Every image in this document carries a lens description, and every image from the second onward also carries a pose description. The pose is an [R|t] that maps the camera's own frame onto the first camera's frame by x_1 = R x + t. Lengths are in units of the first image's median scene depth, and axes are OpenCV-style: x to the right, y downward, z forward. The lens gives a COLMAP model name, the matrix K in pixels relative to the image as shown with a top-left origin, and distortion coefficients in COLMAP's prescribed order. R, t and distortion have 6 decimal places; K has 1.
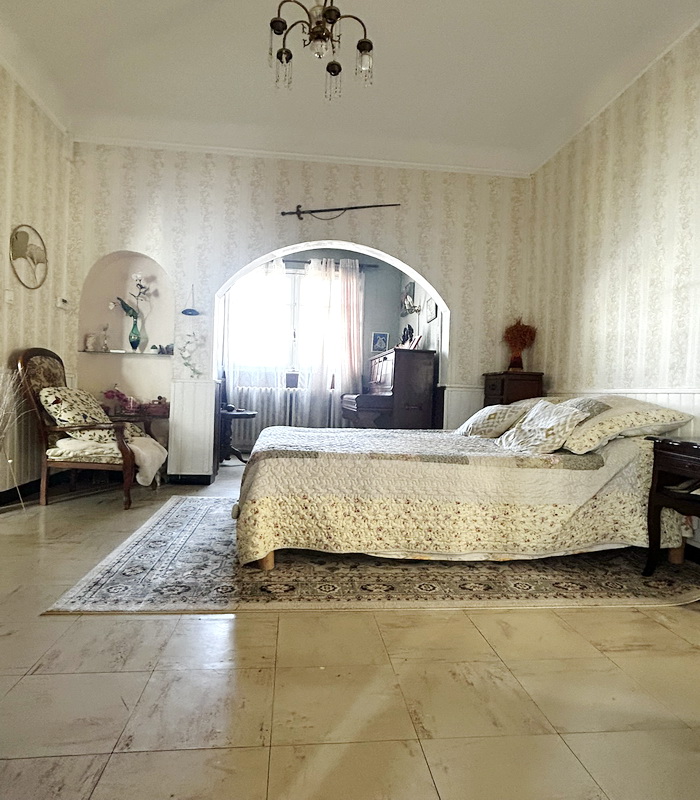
lens RADIAL K [[522.3, 0, 349.7], [0, 522.3, 400.0], [0, 0, 1]] dist [-0.010972, 0.000219]
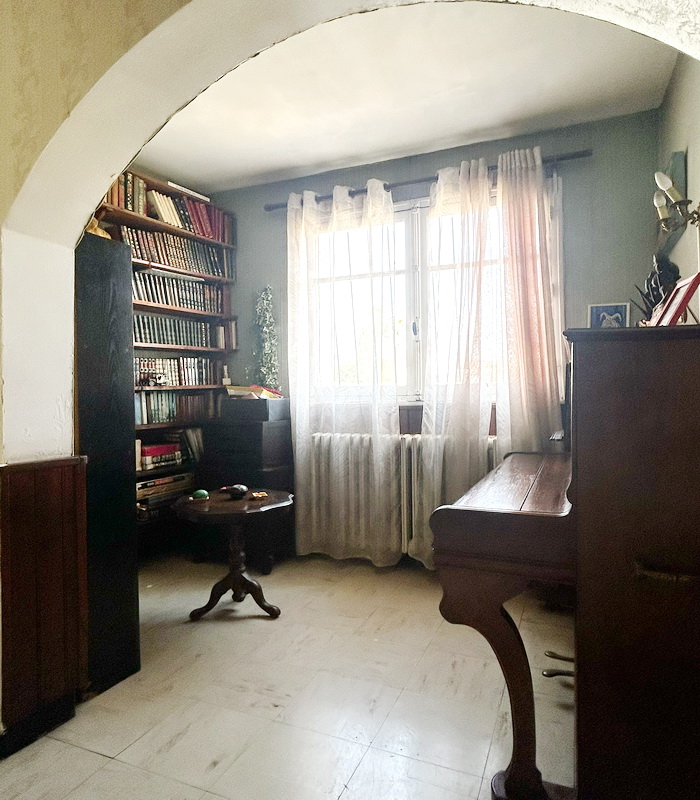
lens RADIAL K [[522.3, 0, 350.9], [0, 522.3, 399.4], [0, 0, 1]] dist [-0.010972, 0.000219]
pose [[0.869253, -0.038128, -0.492895, 0.087836], [0.025001, 0.999136, -0.033198, -0.041178], [0.493735, 0.016535, 0.869455, 0.535975]]
